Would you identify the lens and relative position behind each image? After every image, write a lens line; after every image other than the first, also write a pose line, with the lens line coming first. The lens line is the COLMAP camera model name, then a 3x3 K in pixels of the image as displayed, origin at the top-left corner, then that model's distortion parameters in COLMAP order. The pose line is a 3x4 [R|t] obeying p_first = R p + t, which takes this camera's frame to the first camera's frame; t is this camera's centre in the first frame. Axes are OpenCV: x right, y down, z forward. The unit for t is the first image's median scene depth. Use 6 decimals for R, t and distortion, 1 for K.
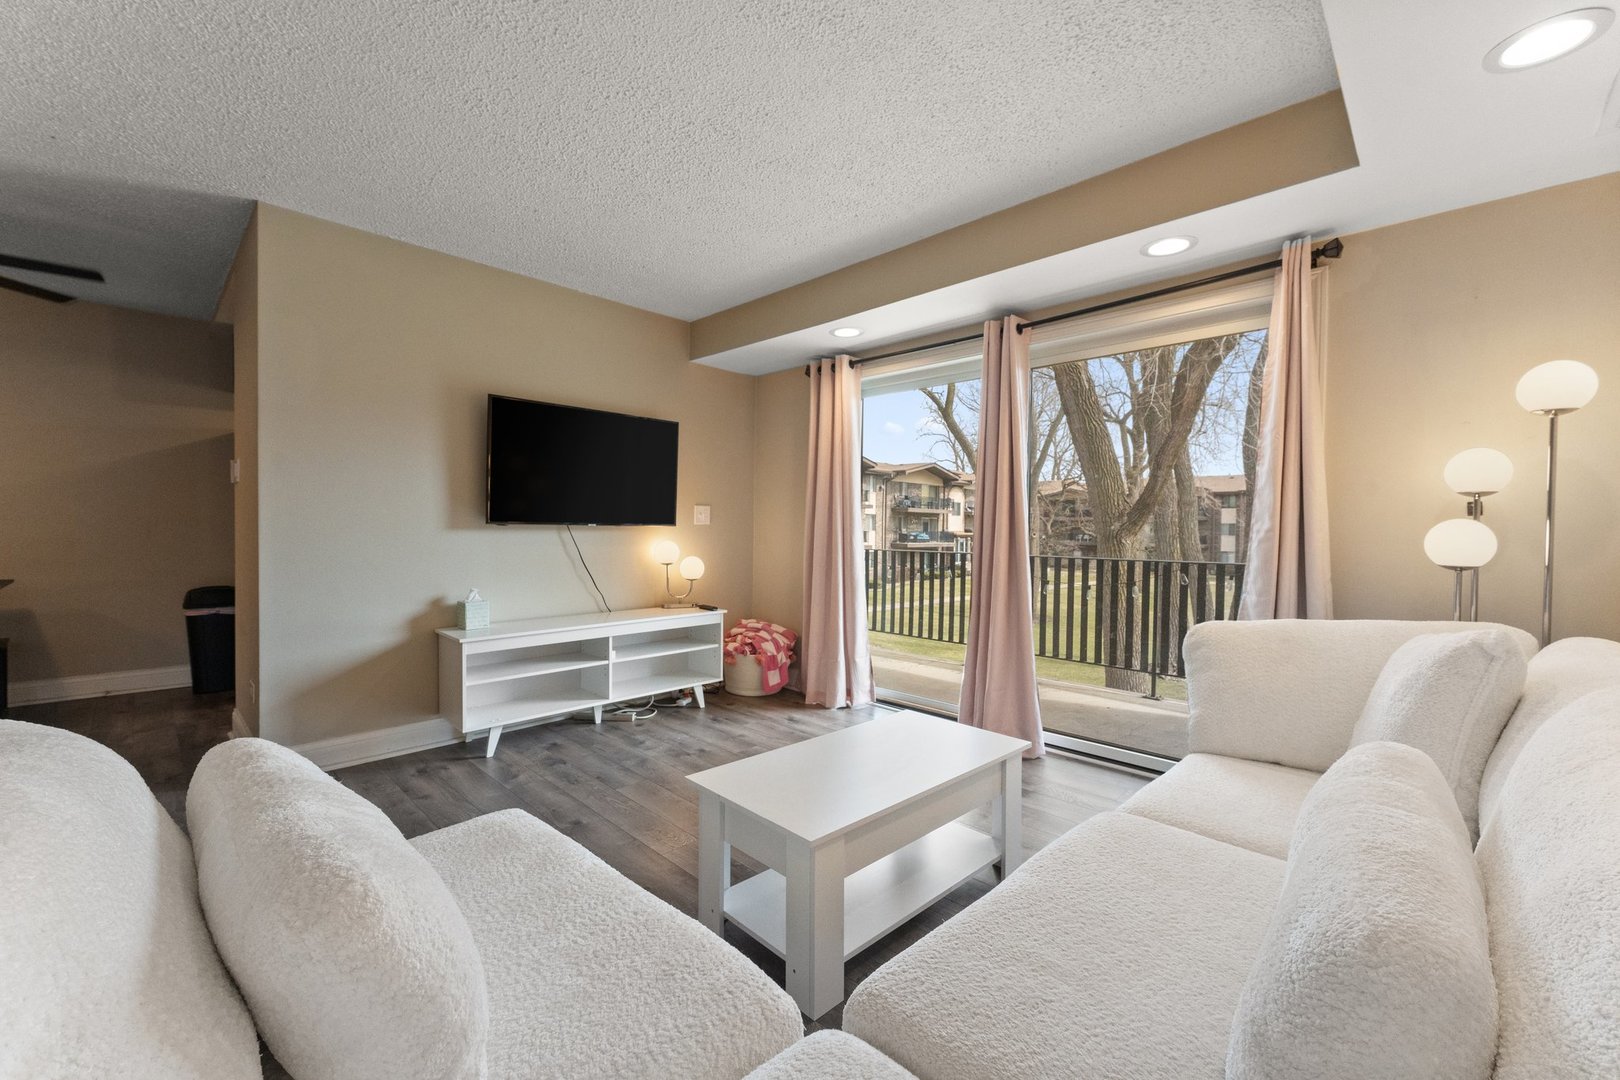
lens RADIAL K [[650.6, 0, 789.1], [0, 650.6, 532.5], [0, 0, 1]] dist [0.000625, 0.000589]
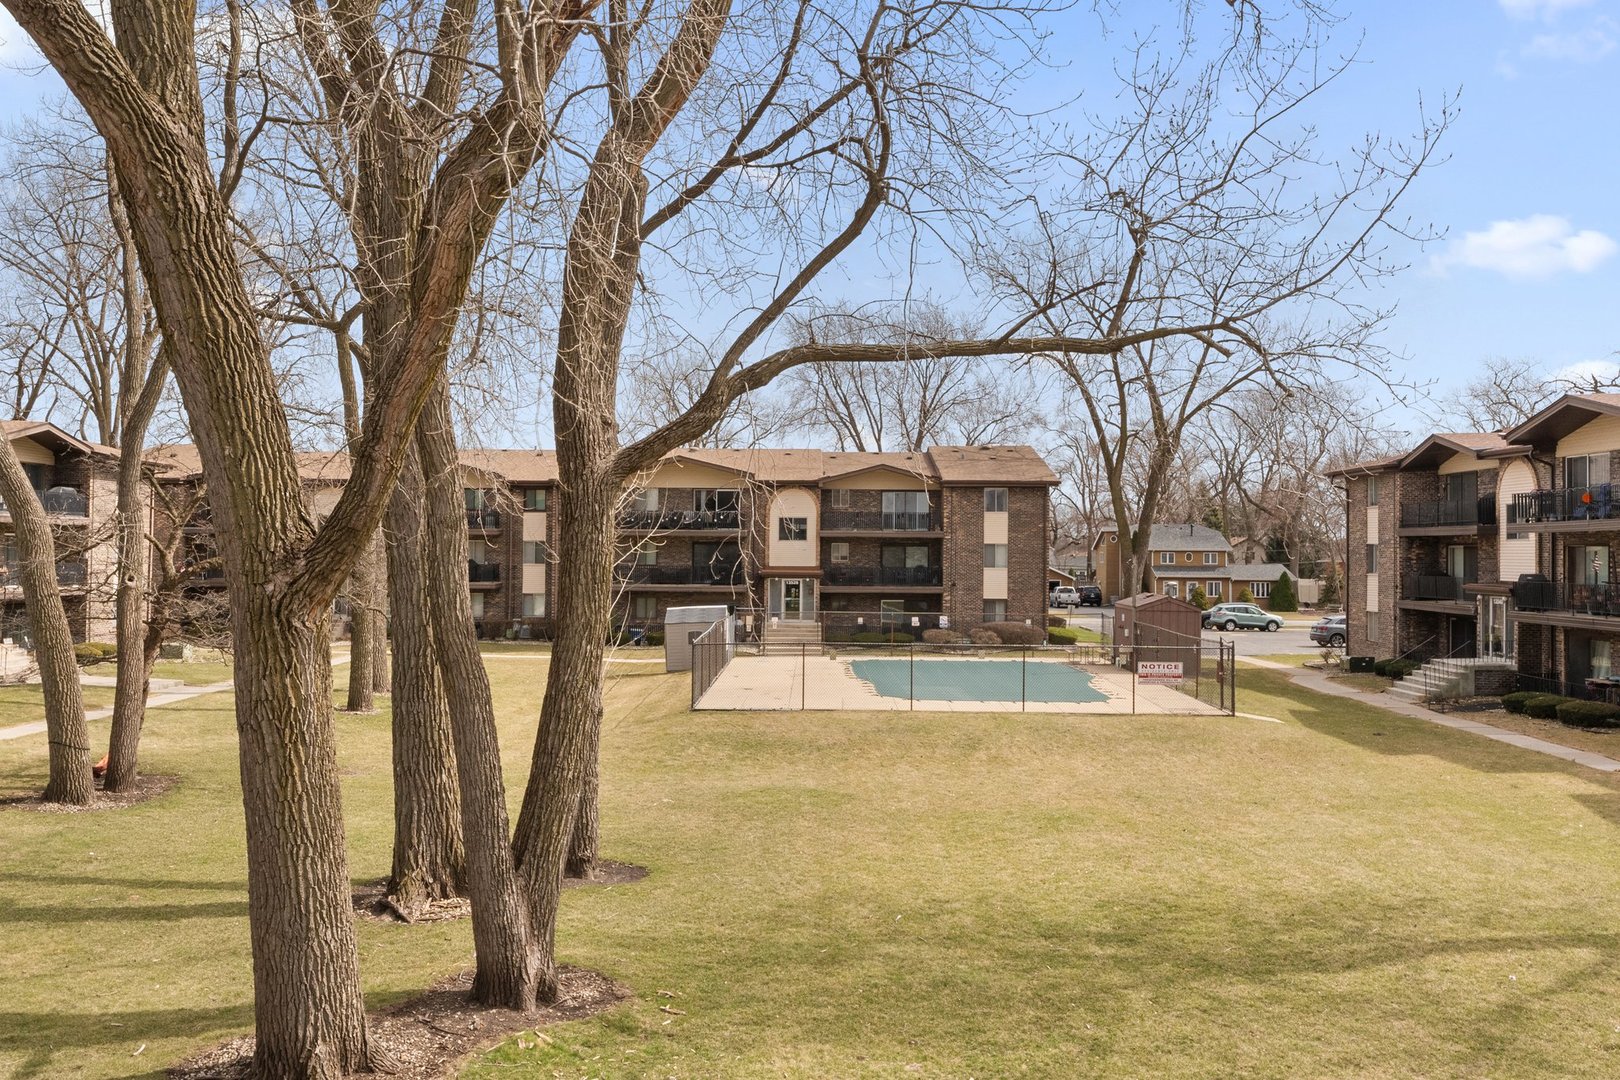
lens RADIAL K [[1387.8, 0, 766.3], [0, 1387.8, 513.7], [0, 0, 1]] dist [0.005325, -0.020278]
pose [[0.725971, 0.010500, 0.687645, 0.045952], [0.009292, 0.999642, -0.025074, -0.008560], [-0.687662, 0.024593, 0.725614, 0.065139]]
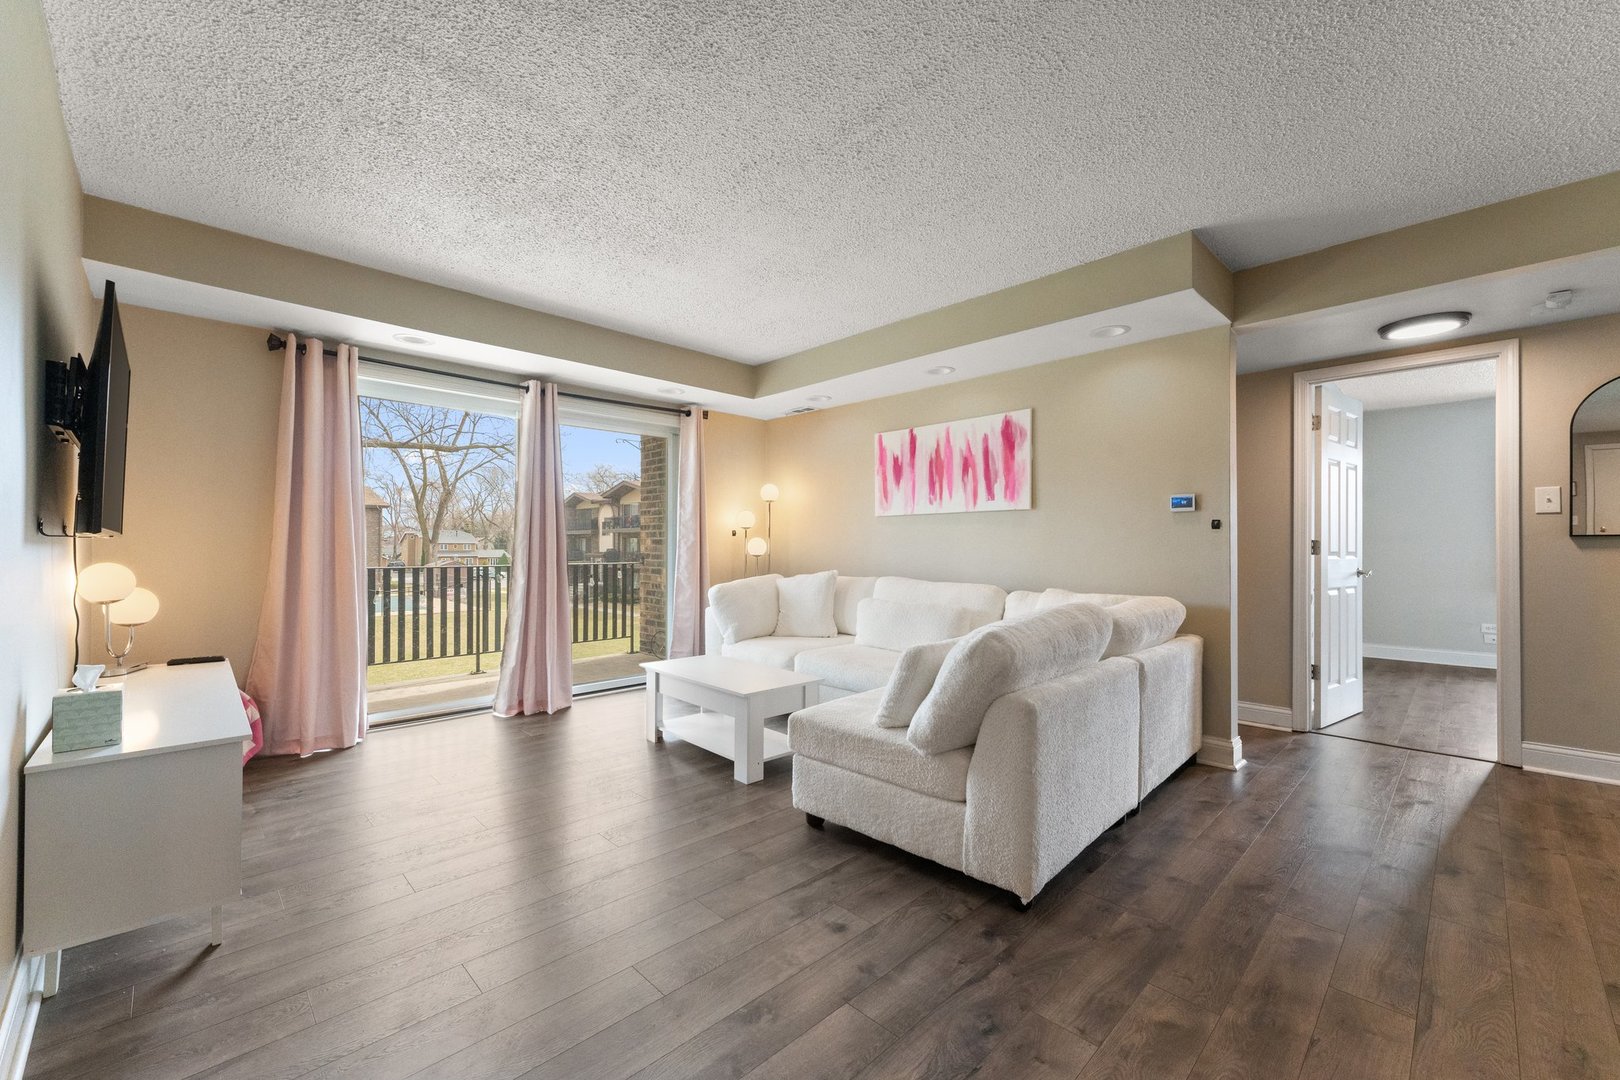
lens RADIAL K [[650.6, 0, 805.9], [0, 650.6, 545.8], [0, 0, 1]] dist [0.000625, 0.000589]
pose [[0.016576, -0.010475, 0.999808, -0.066210], [0.007889, 0.999915, 0.010345, -0.000460], [-0.999831, 0.007716, 0.016658, 0.030454]]
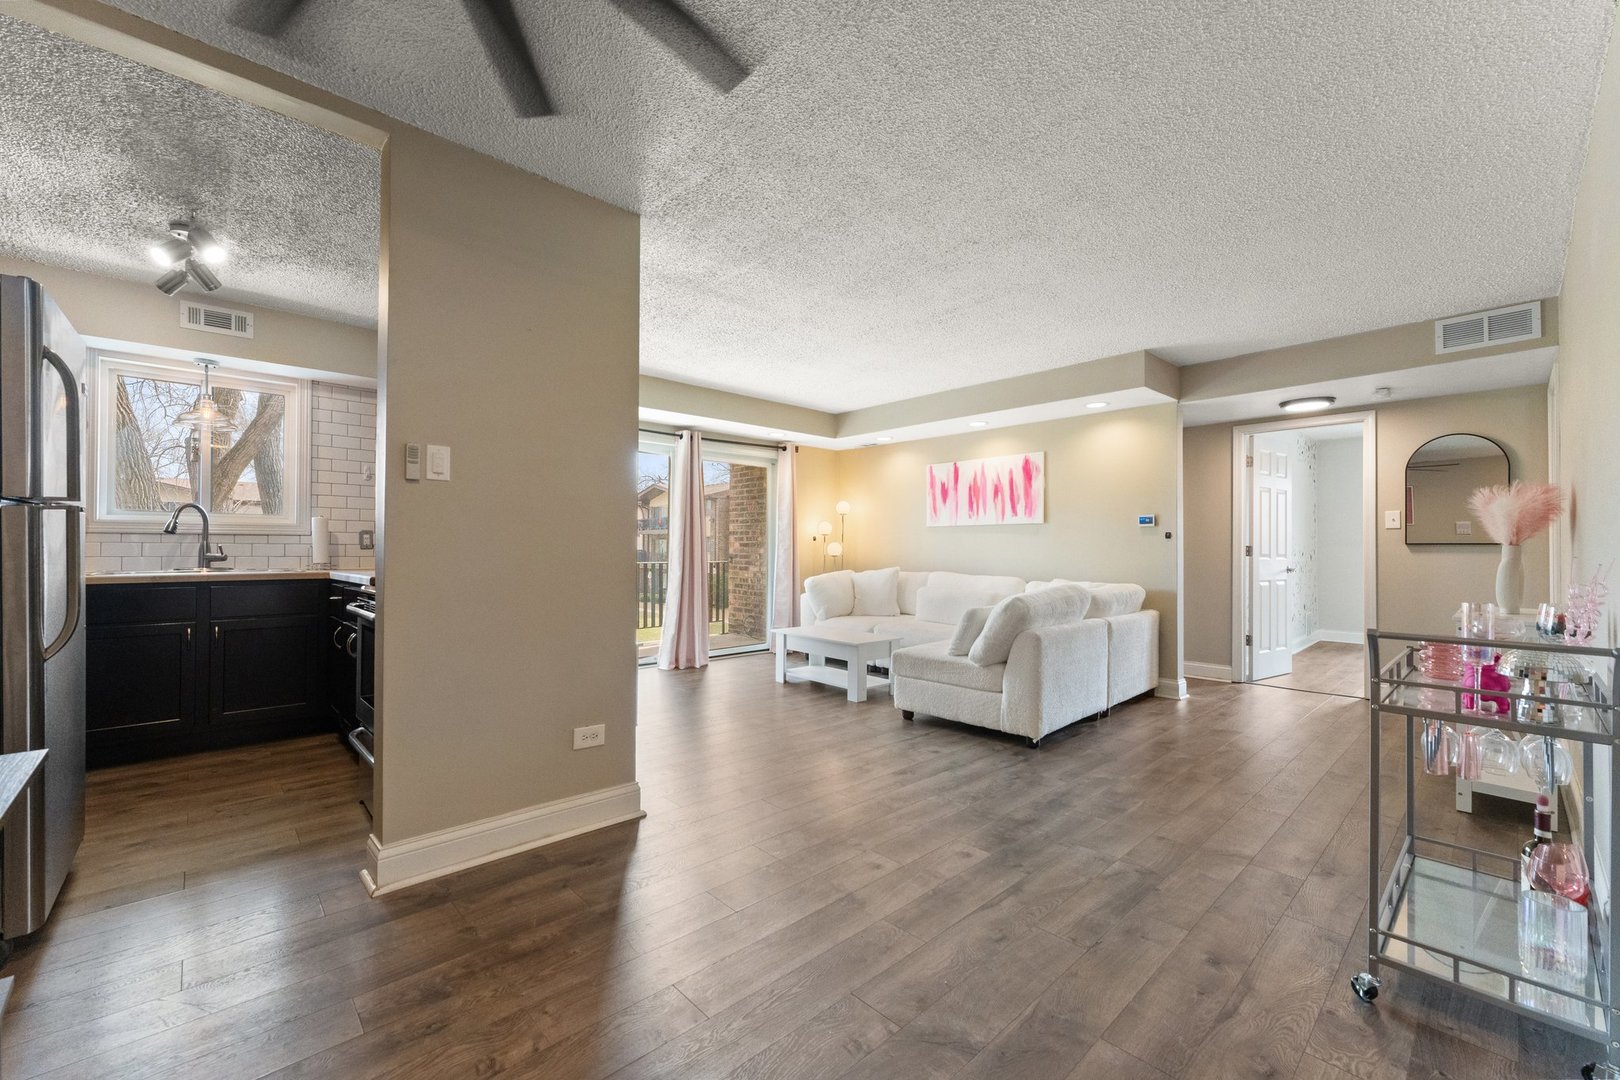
lens RADIAL K [[650.6, 0, 806.5], [0, 650.6, 544.5], [0, 0, 1]] dist [0.000625, 0.000589]
pose [[0.044144, -0.006133, 0.999006, -0.100856], [0.005400, 0.999968, 0.005901, -0.001139], [-0.999011, 0.005134, 0.044176, 0.040313]]
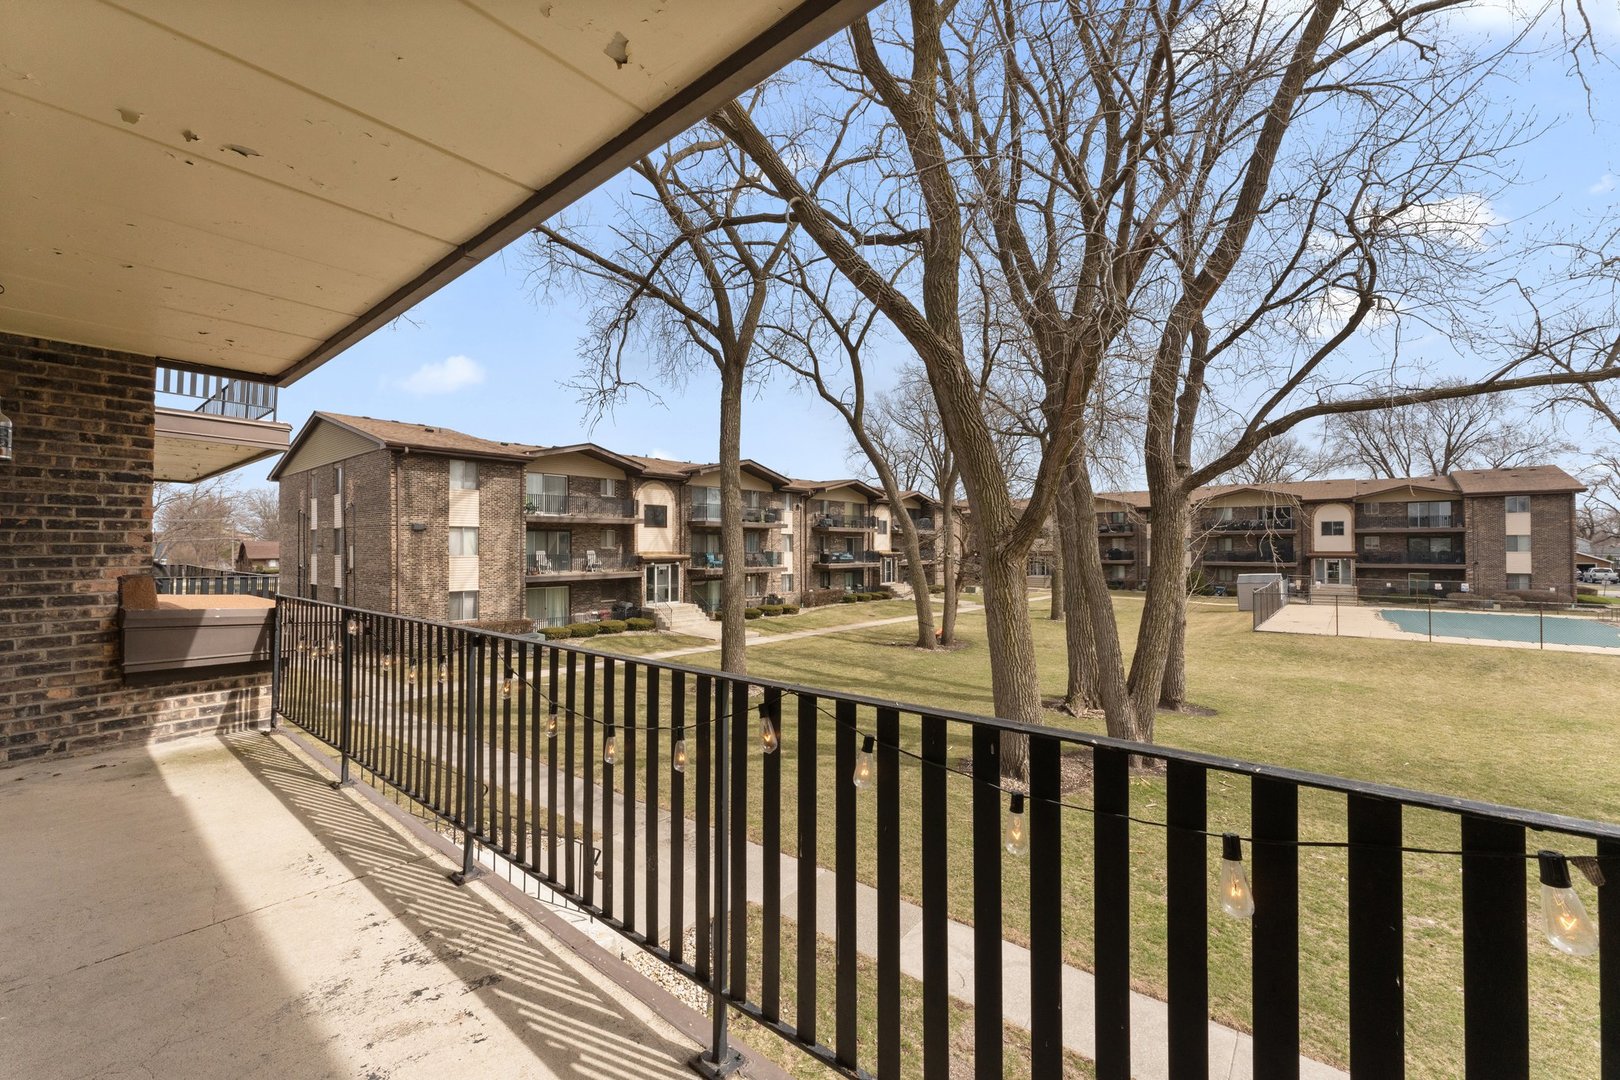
lens RADIAL K [[650.6, 0, 784.8], [0, 650.6, 541.0], [0, 0, 1]] dist [0.000625, 0.000589]
pose [[0.997335, -0.015725, 0.071242, 0.050856], [0.017137, 0.999668, -0.019251, 0.000004], [-0.070915, 0.020420, 0.997273, 0.052743]]
